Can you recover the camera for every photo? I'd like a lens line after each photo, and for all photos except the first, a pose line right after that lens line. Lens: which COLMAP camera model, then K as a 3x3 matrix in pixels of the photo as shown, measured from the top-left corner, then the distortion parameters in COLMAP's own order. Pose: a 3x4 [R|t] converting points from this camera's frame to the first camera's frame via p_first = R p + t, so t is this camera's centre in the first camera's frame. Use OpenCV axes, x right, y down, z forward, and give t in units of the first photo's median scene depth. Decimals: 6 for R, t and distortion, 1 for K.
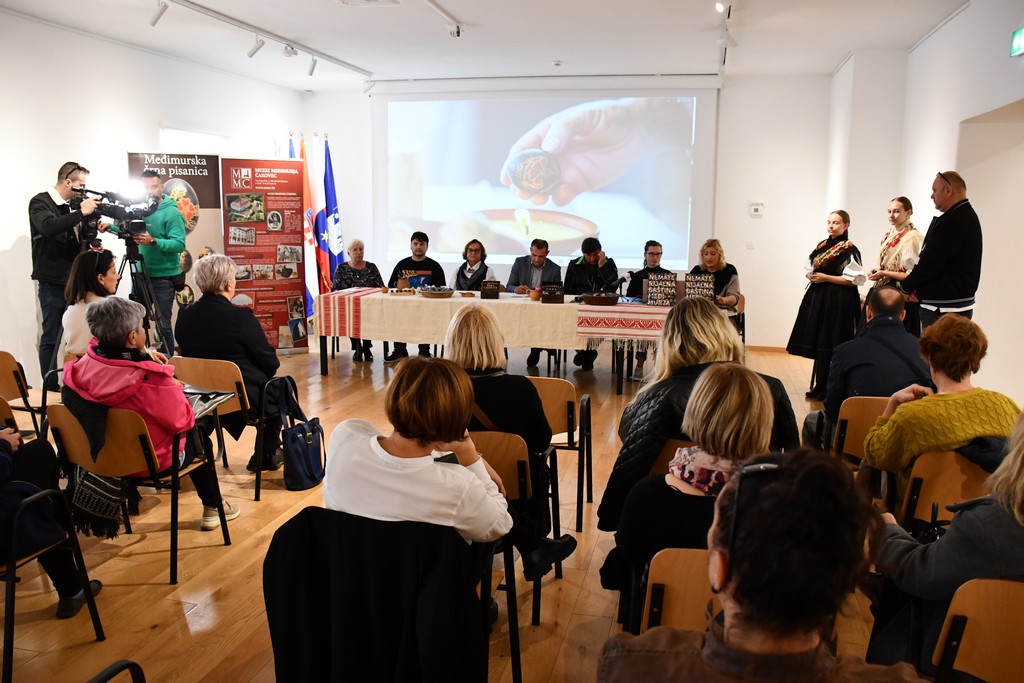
lens RADIAL K [[802.7, 0, 512.0], [0, 802.7, 341.5], [0, 0, 1]] dist [-0.003835, -0.002359]
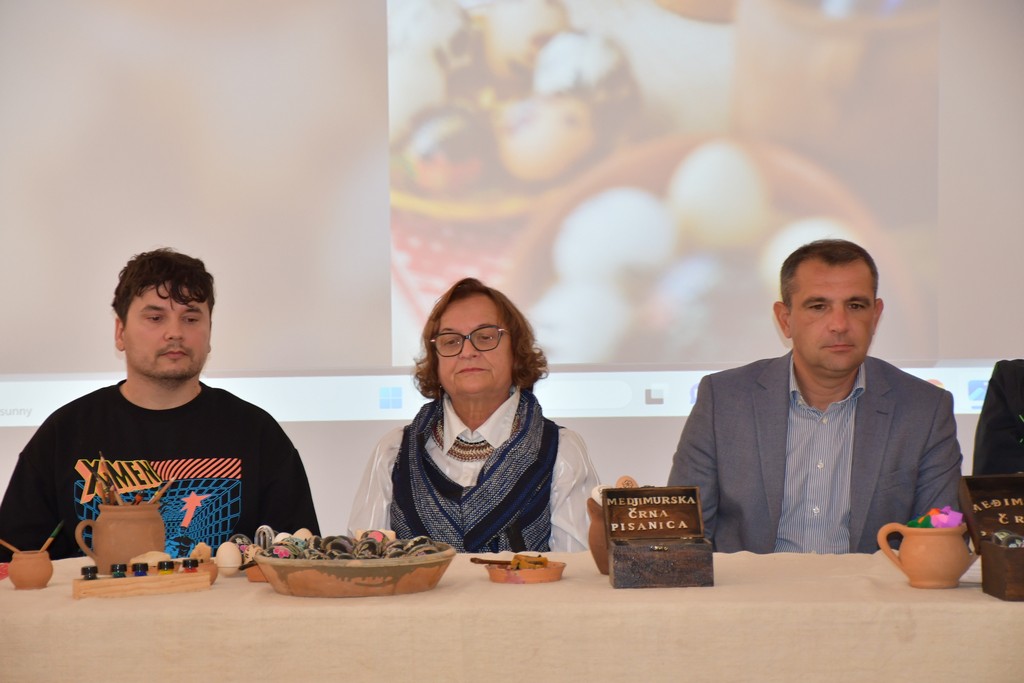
lens RADIAL K [[3335.4, 0, 512.0], [0, 3335.4, 341.5], [0, 0, 1]] dist [0.015009, -0.094247]
pose [[0.997262, -0.054586, -0.049887, 0.000034], [0.048277, 0.991609, -0.119918, -0.020850], [0.056014, 0.117181, 0.991530, 0.248210]]
